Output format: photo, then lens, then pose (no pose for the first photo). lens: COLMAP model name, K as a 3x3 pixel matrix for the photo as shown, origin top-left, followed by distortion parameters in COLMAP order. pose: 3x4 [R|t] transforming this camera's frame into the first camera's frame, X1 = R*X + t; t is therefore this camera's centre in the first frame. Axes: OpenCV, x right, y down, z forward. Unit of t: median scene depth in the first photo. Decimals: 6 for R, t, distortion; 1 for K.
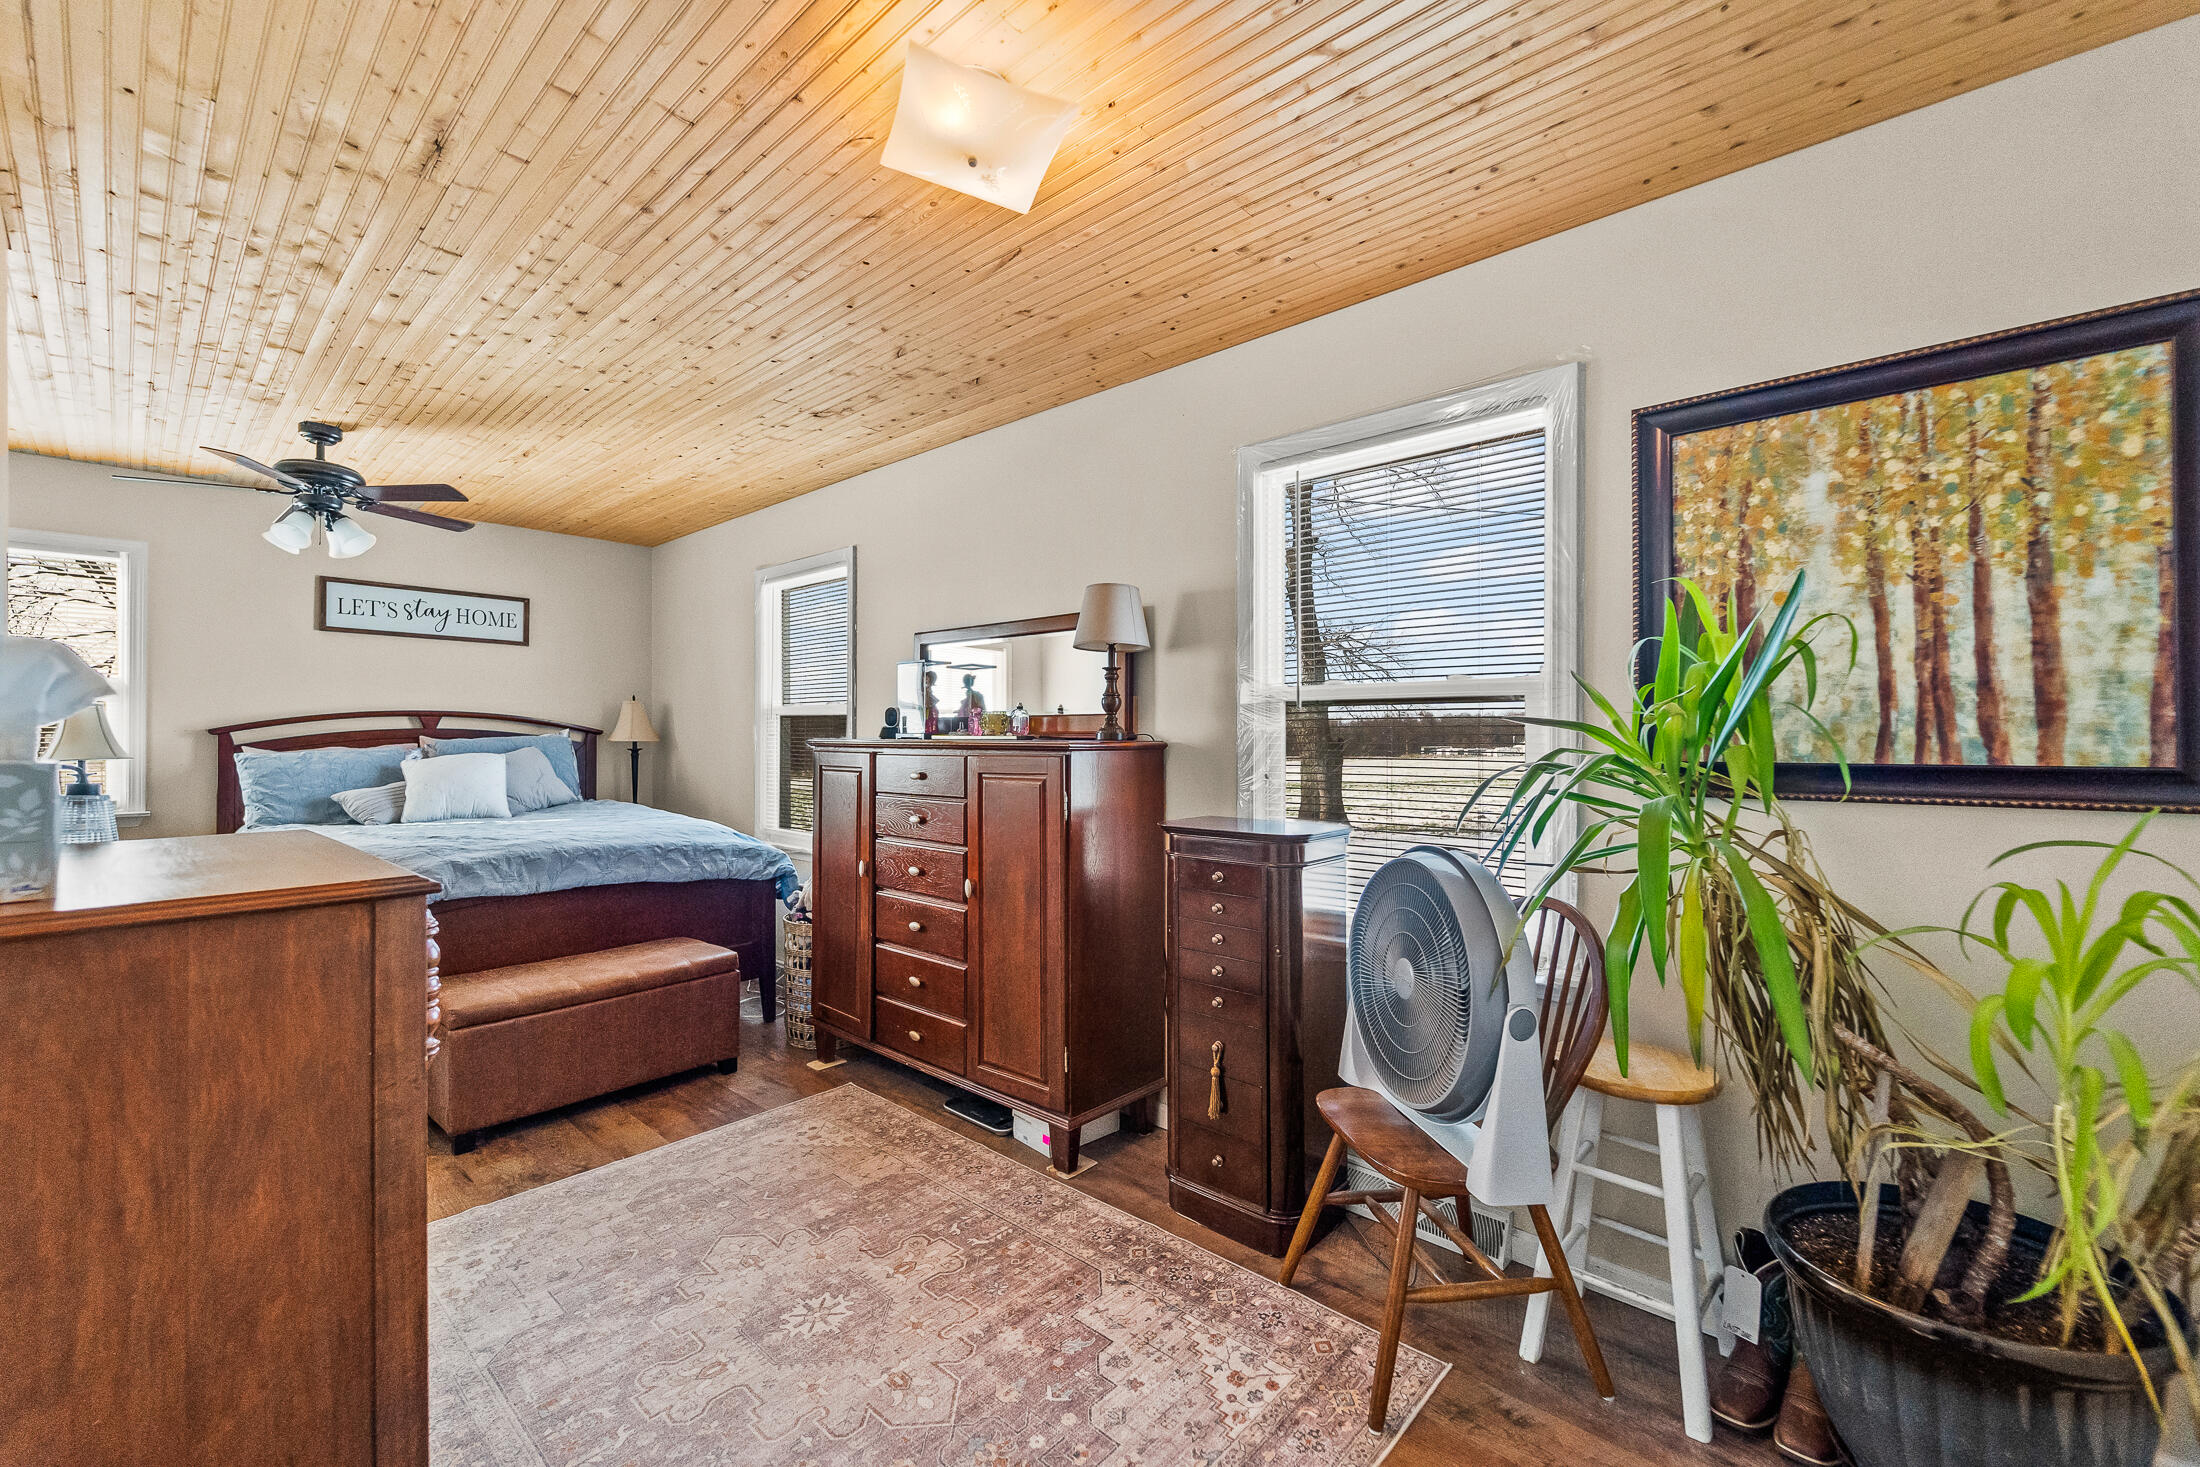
lens RADIAL K [[899.5, 0, 1103.9], [0, 899.5, 730.9], [0, 0, 1]] dist [0.001521, -0.002203]
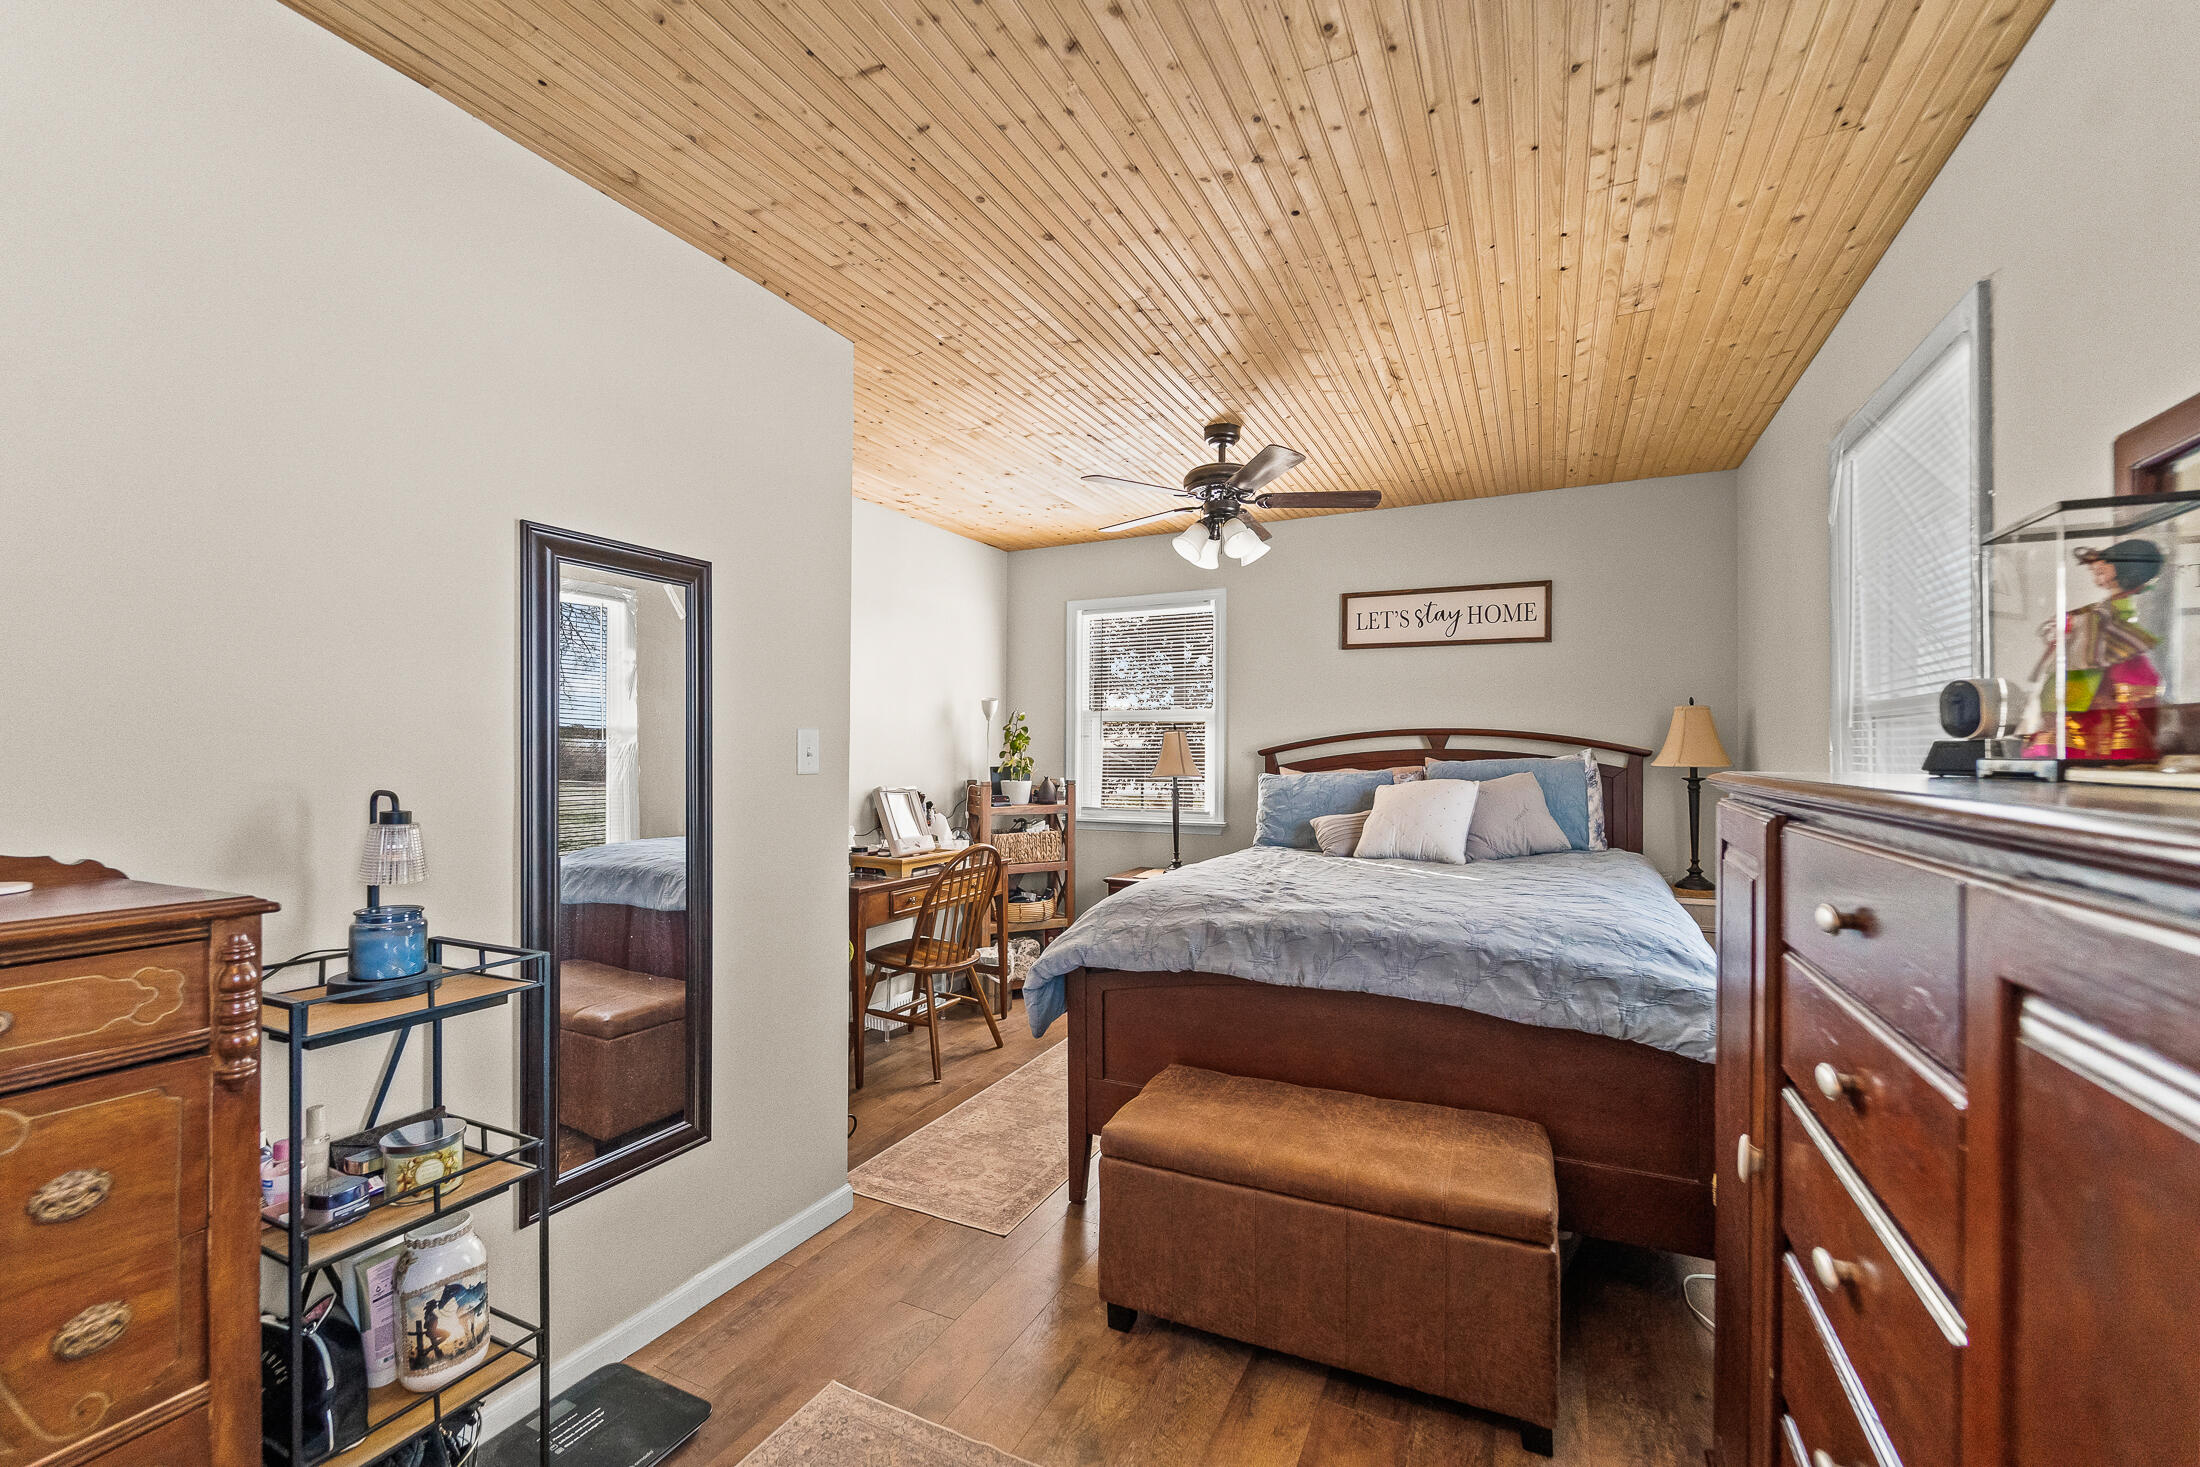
lens RADIAL K [[899.5, 0, 1105.5], [0, 899.5, 750.5], [0, 0, 1]] dist [0.001521, -0.002203]
pose [[0.286150, -0.002622, -0.958181, -0.008776], [0.002099, 0.999996, -0.002110, -0.000036], [0.958182, -0.001407, 0.286155, 0.495640]]
